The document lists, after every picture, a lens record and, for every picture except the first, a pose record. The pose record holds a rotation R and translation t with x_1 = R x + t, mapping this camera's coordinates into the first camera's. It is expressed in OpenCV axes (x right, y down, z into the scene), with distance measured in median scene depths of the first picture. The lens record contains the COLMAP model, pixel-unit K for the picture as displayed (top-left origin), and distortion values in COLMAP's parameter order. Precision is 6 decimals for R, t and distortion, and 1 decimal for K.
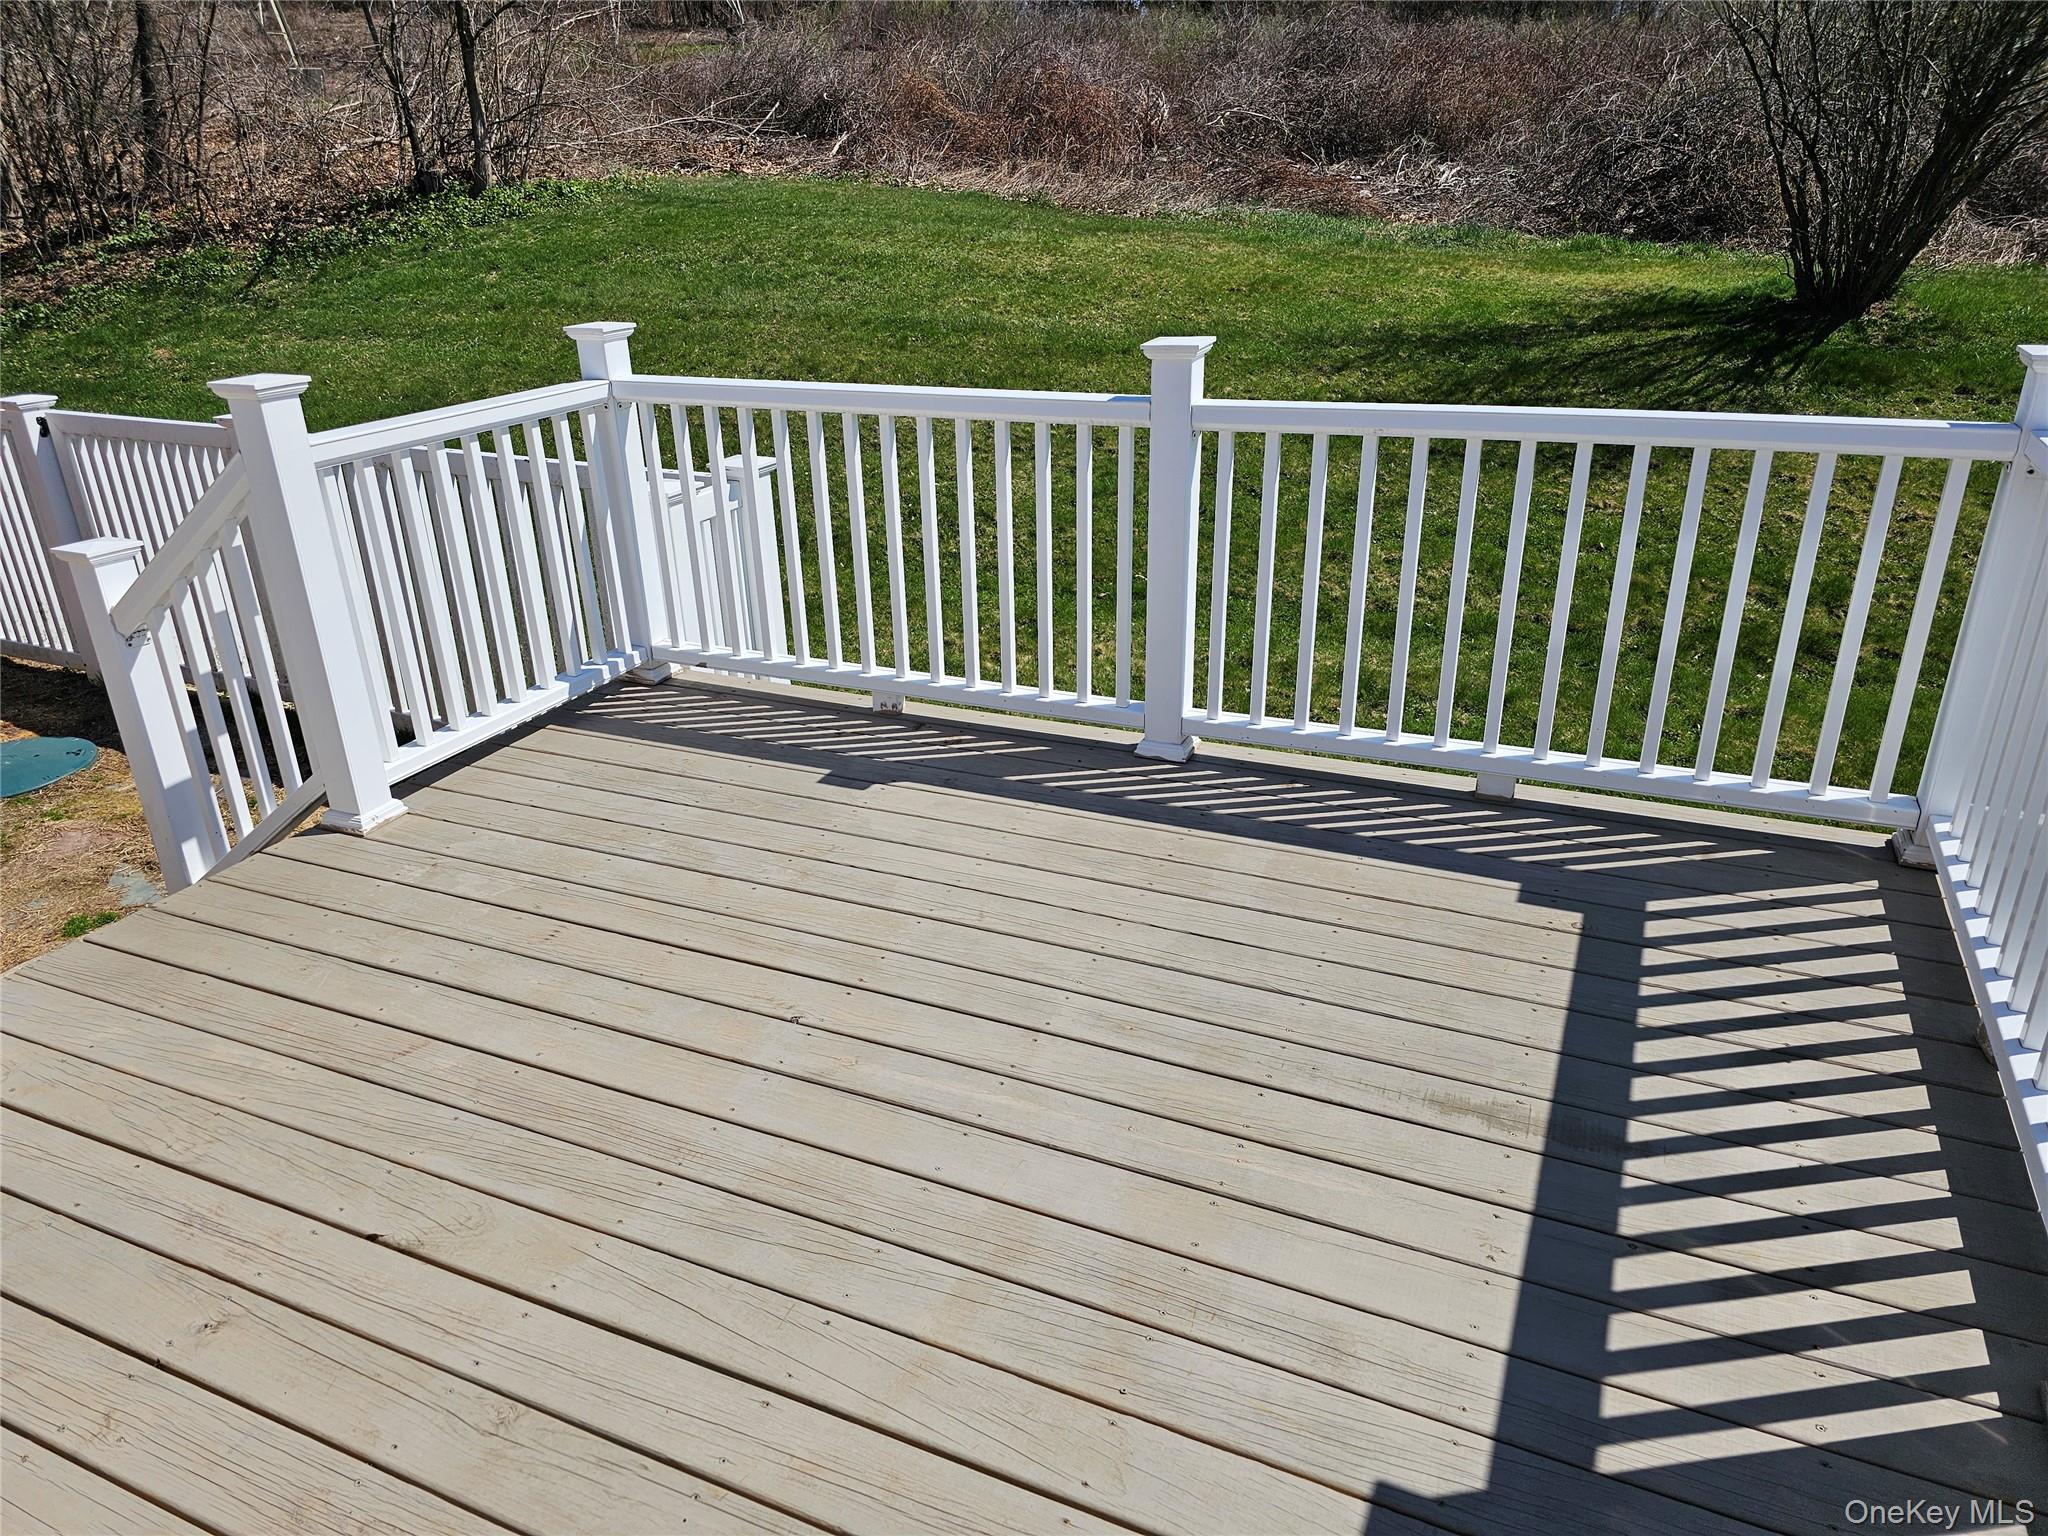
lens RADIAL K [[1376.8, 0, 1022.5], [0, 1376.8, 769.2], [0, 0, 1]] dist [0.059646, -0.032707]
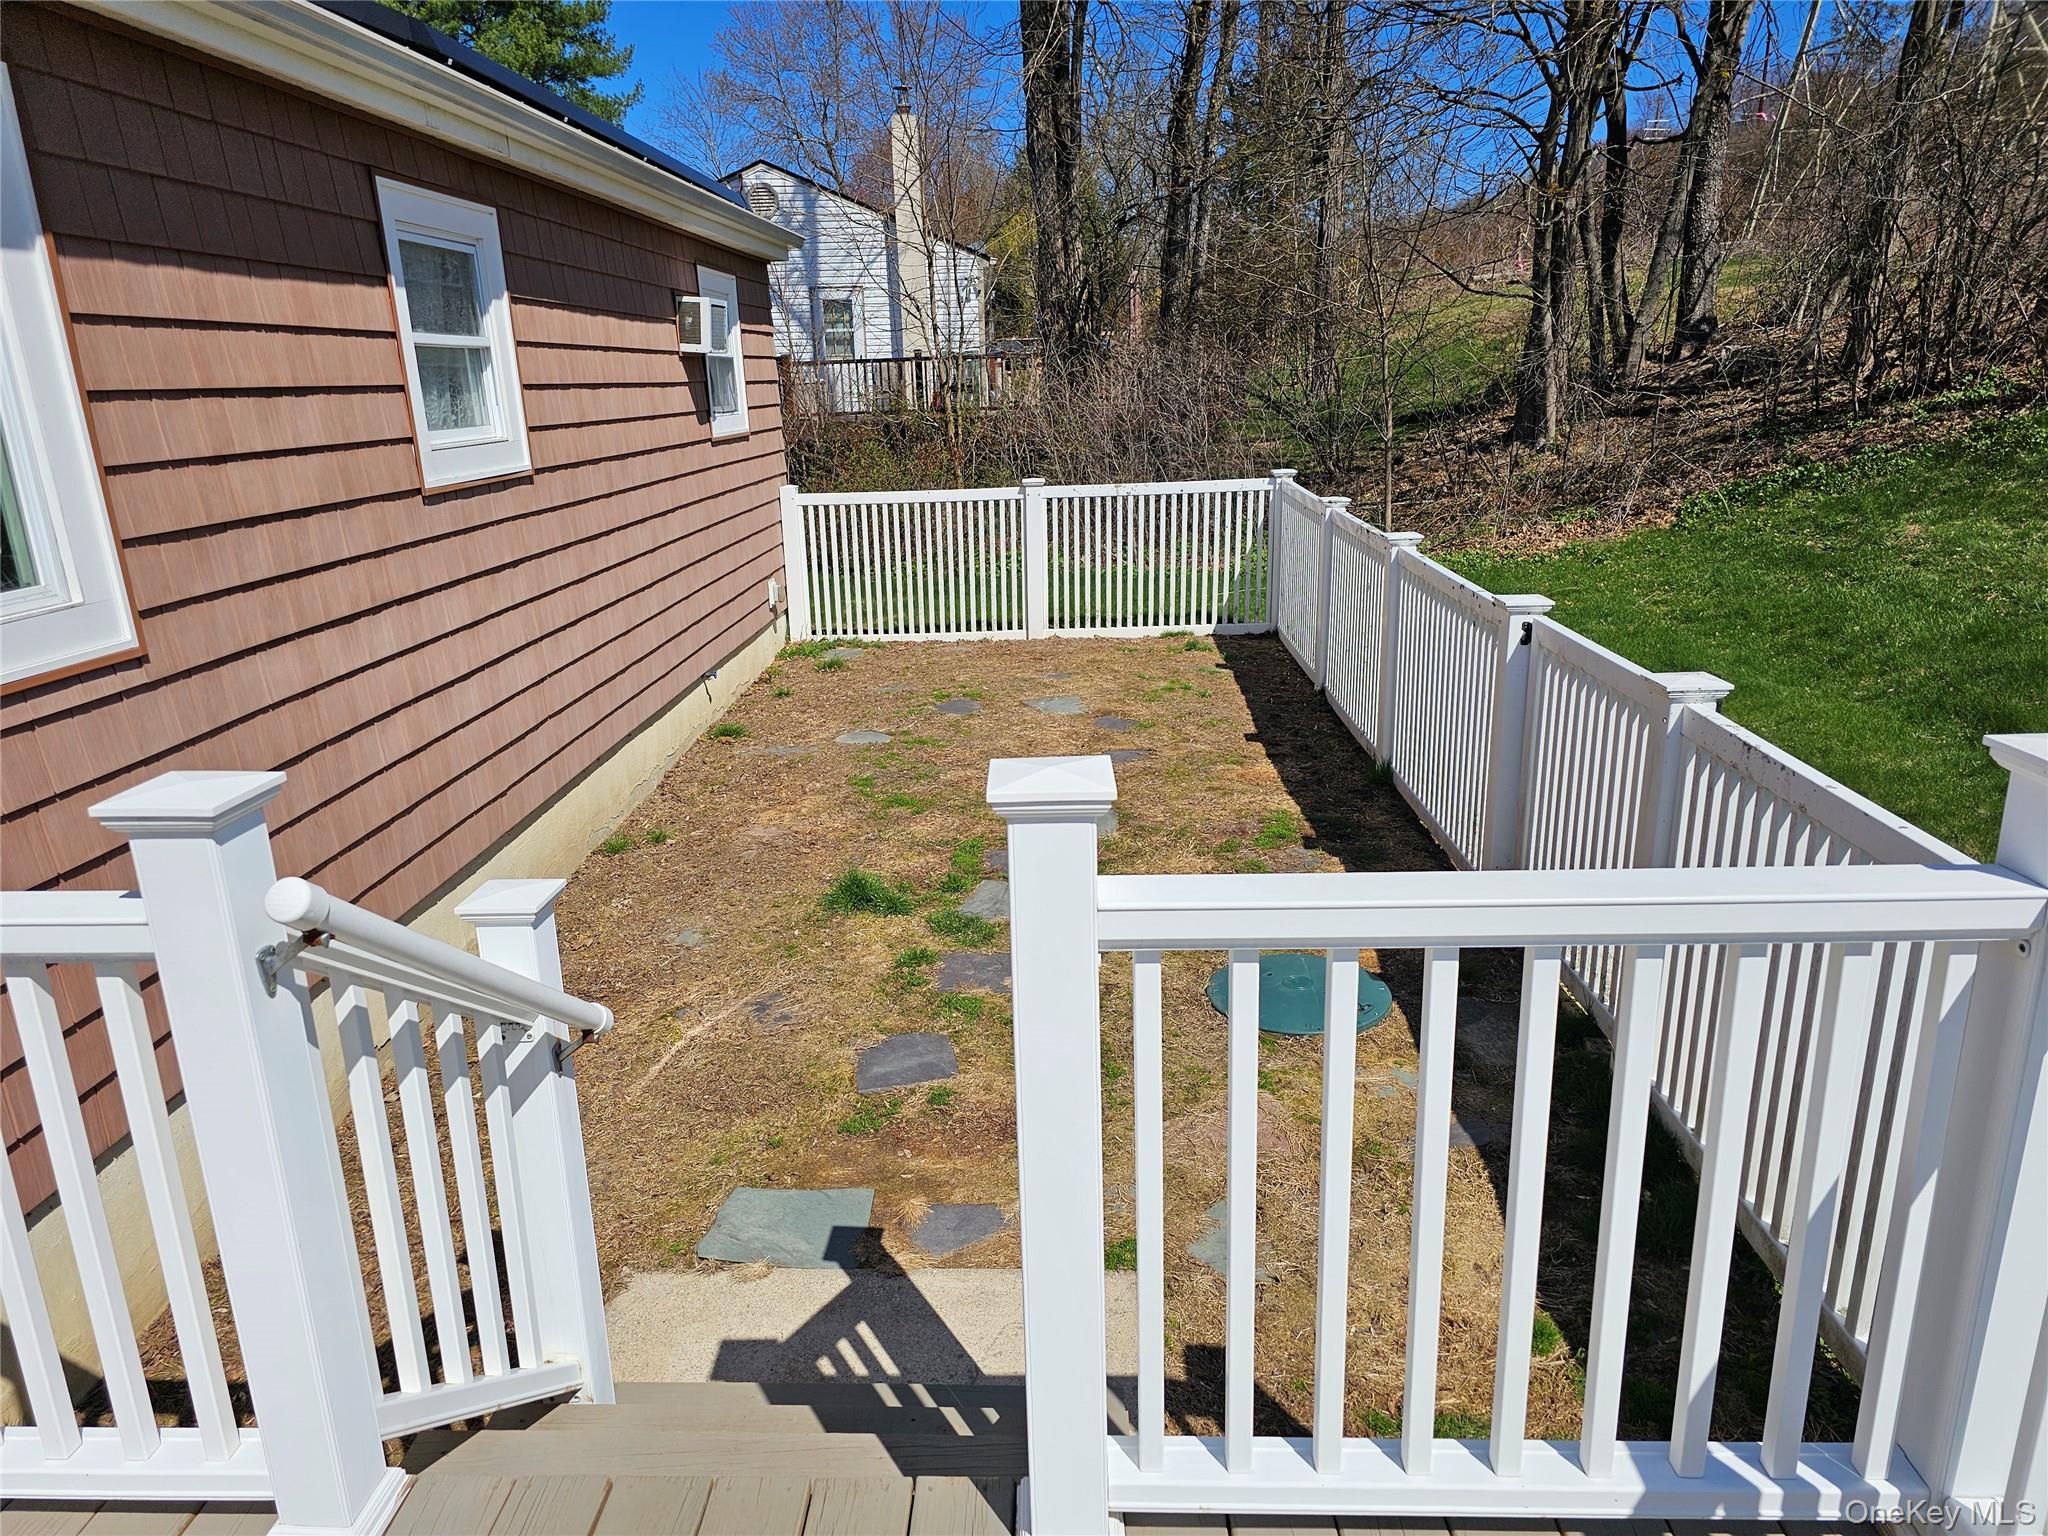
lens RADIAL K [[1376.8, 0, 1024.2], [0, 1376.8, 776.7], [0, 0, 1]] dist [0.059646, -0.032707]
pose [[0.381905, 0.283007, -0.879804, -0.051132], [-0.355328, 0.923754, 0.142904, -0.174924], [0.853165, 0.258043, 0.453347, 0.384563]]
